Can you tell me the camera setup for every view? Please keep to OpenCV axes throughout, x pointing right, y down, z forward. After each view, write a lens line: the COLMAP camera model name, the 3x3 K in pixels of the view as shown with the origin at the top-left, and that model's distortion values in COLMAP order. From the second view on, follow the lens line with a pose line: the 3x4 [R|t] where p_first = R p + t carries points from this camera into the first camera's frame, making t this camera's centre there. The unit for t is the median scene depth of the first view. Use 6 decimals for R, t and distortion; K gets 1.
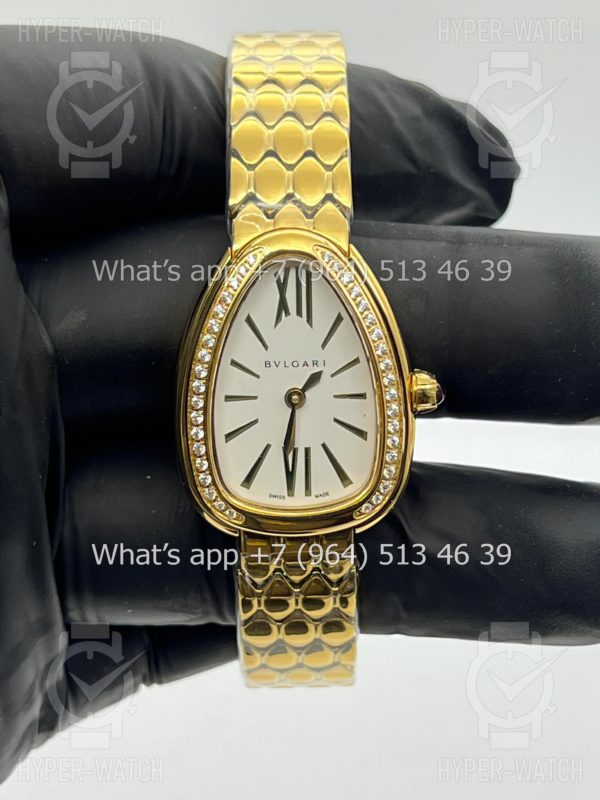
lens RADIAL K [[1963.5, 0, 300.8], [0, 1963.5, 395.4], [0, 0, 1]] dist [0.145720, 0.000000]
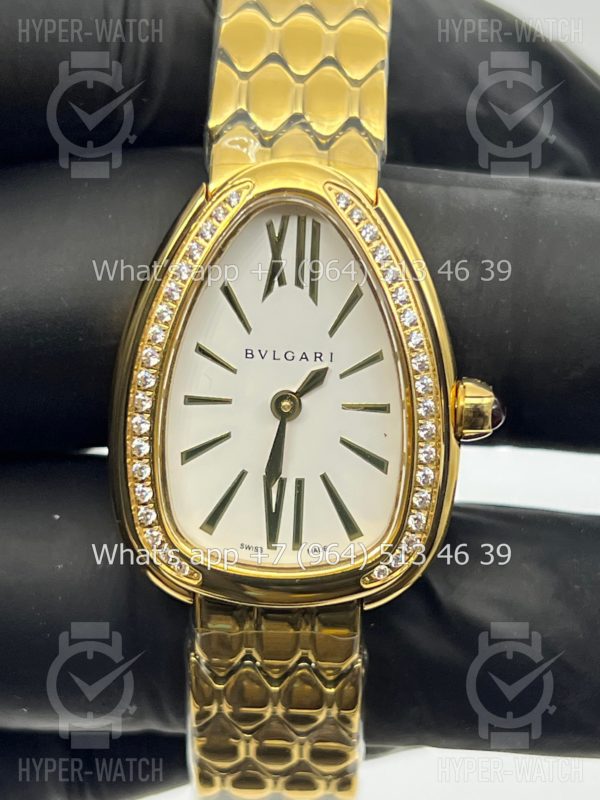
lens RADIAL K [[1963.5, 0, 295.8], [0, 1963.5, 402.3], [0, 0, 1]] dist [0.145720, 0.000000]
pose [[0.997930, 0.058787, -0.026079, 0.018304], [-0.060319, 0.996222, -0.062471, 0.042936], [0.022308, 0.063914, 0.997706, 0.314366]]
